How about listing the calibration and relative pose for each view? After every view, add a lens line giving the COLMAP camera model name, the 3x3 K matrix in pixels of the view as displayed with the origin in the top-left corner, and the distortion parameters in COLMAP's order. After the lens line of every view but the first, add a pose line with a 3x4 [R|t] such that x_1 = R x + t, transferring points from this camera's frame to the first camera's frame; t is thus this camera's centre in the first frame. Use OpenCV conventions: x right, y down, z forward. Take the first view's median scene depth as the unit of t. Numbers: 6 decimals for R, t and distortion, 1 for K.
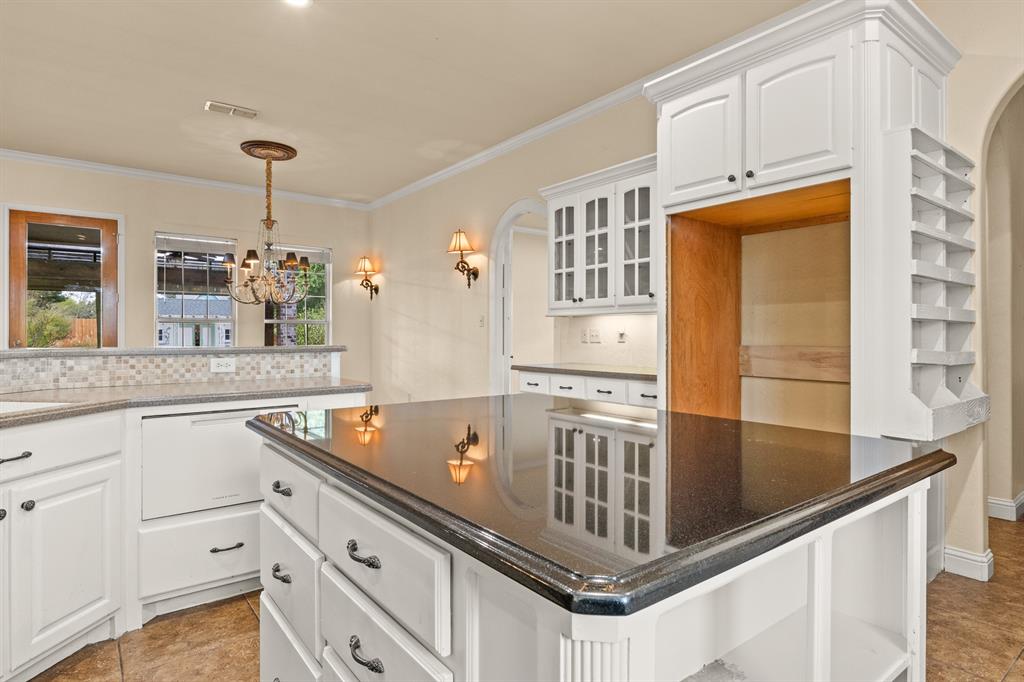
lens RADIAL K [[560.7, 0, 514.6], [0, 560.7, 331.9], [0, 0, 1]] dist [-0.004139, 0.001049]
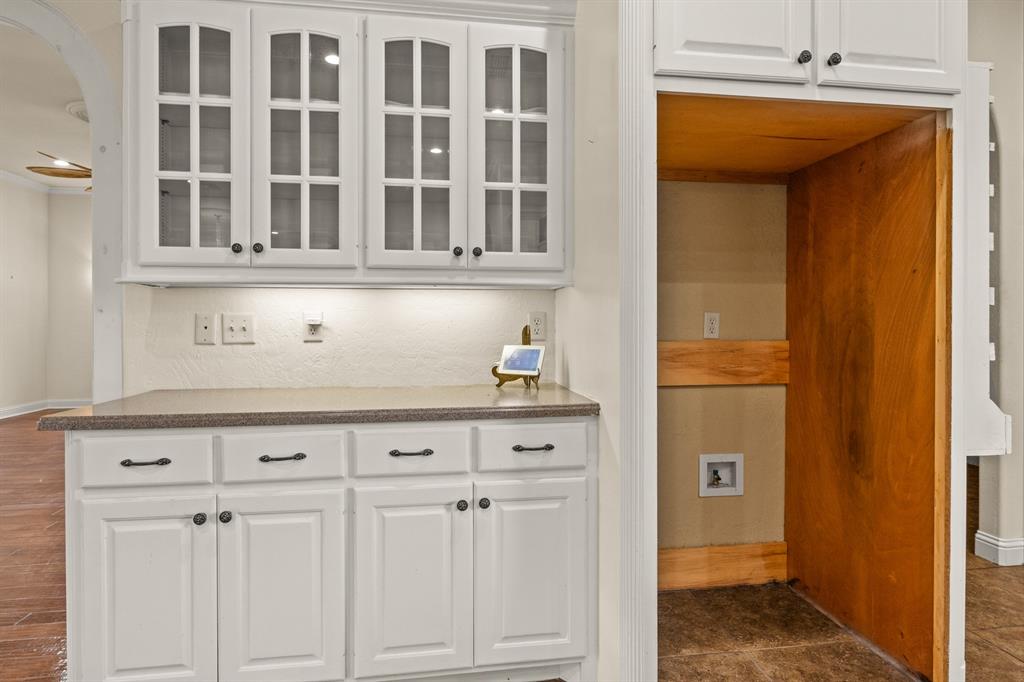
lens RADIAL K [[560.7, 0, 525.3], [0, 560.7, 321.8], [0, 0, 1]] dist [-0.004139, 0.001049]
pose [[0.496157, 0.001356, 0.868232, -0.215560], [-0.001542, 0.999999, -0.000680, 0.000968], [-0.868231, -0.001002, 0.496158, 0.799674]]
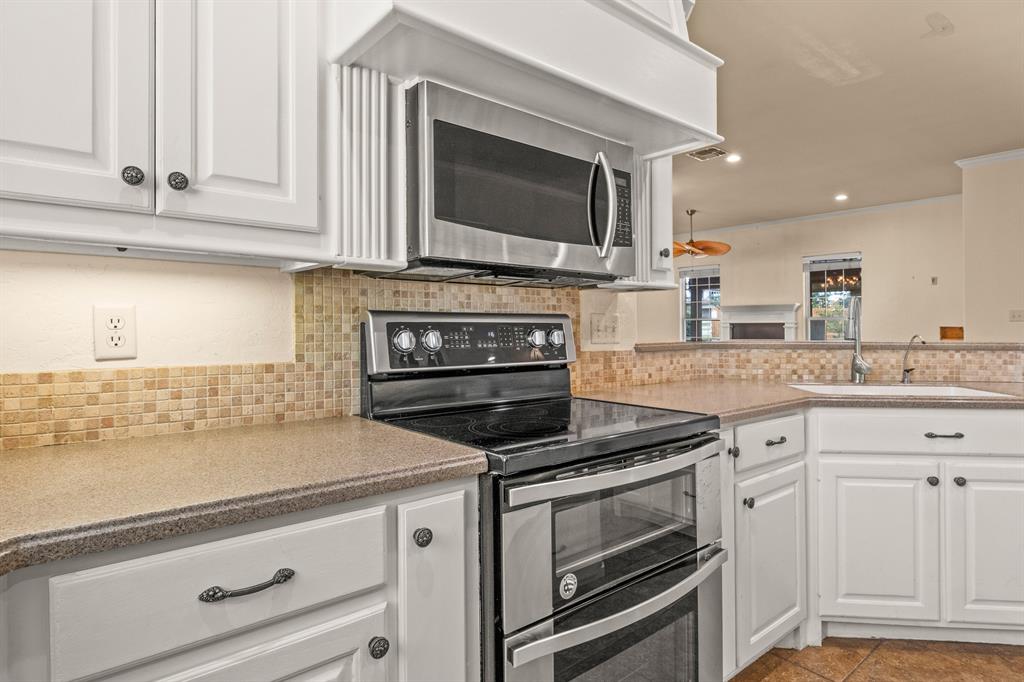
lens RADIAL K [[560.7, 0, 516.1], [0, 560.7, 333.8], [0, 0, 1]] dist [-0.004139, 0.001049]
pose [[0.042204, 0.011802, -0.999039, 0.114485], [-0.000109, 0.999930, 0.011808, 0.002408], [0.999109, -0.000390, 0.042202, 0.041004]]
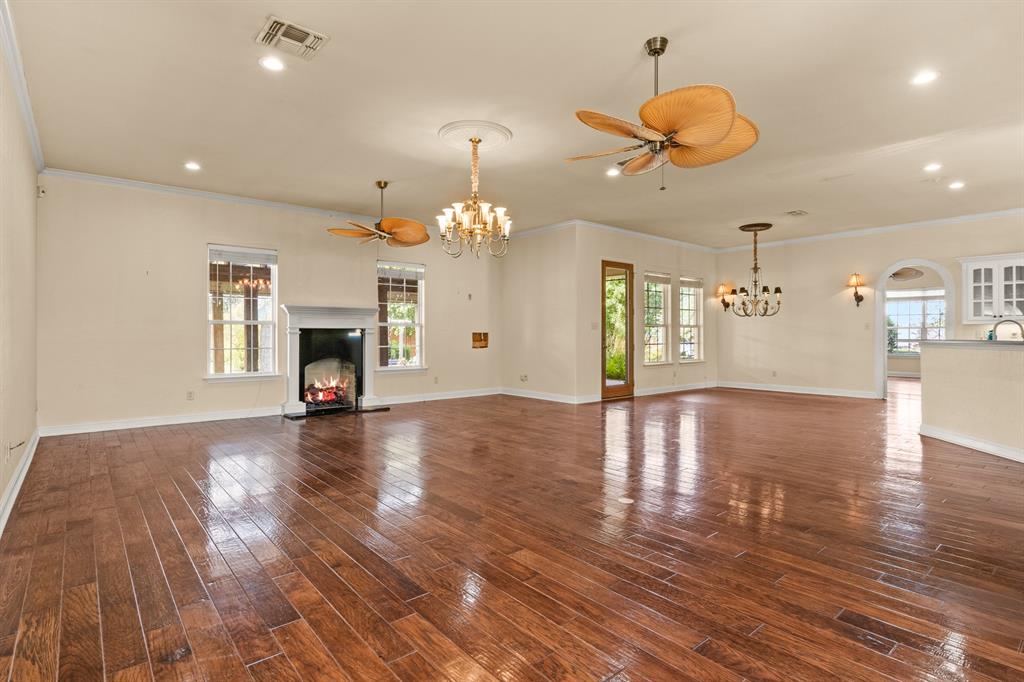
lens RADIAL K [[509.4, 0, 514.9], [0, 509.4, 335.6], [0, 0, 1]] dist [-0.013706, 0.001096]
pose [[0.999275, -0.000798, 0.038066, -2.232606], [0.000609, 0.999987, 0.004994, 0.001848], [-0.038070, -0.004967, 0.999263, -0.955964]]
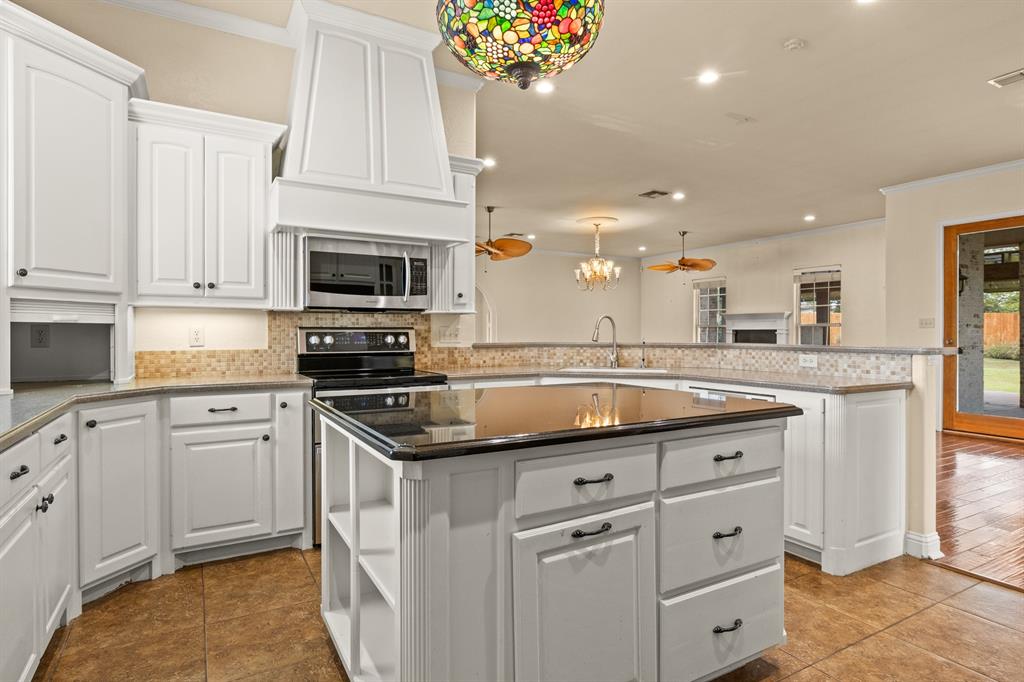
lens RADIAL K [[560.7, 0, 516.8], [0, 560.7, 342.4], [0, 0, 1]] dist [-0.004139, 0.001049]
pose [[-0.133055, 0.016311, -0.990974, 0.689825], [0.001422, 0.999867, 0.016267, 0.001067], [0.991108, 0.000756, -0.133060, 0.526548]]
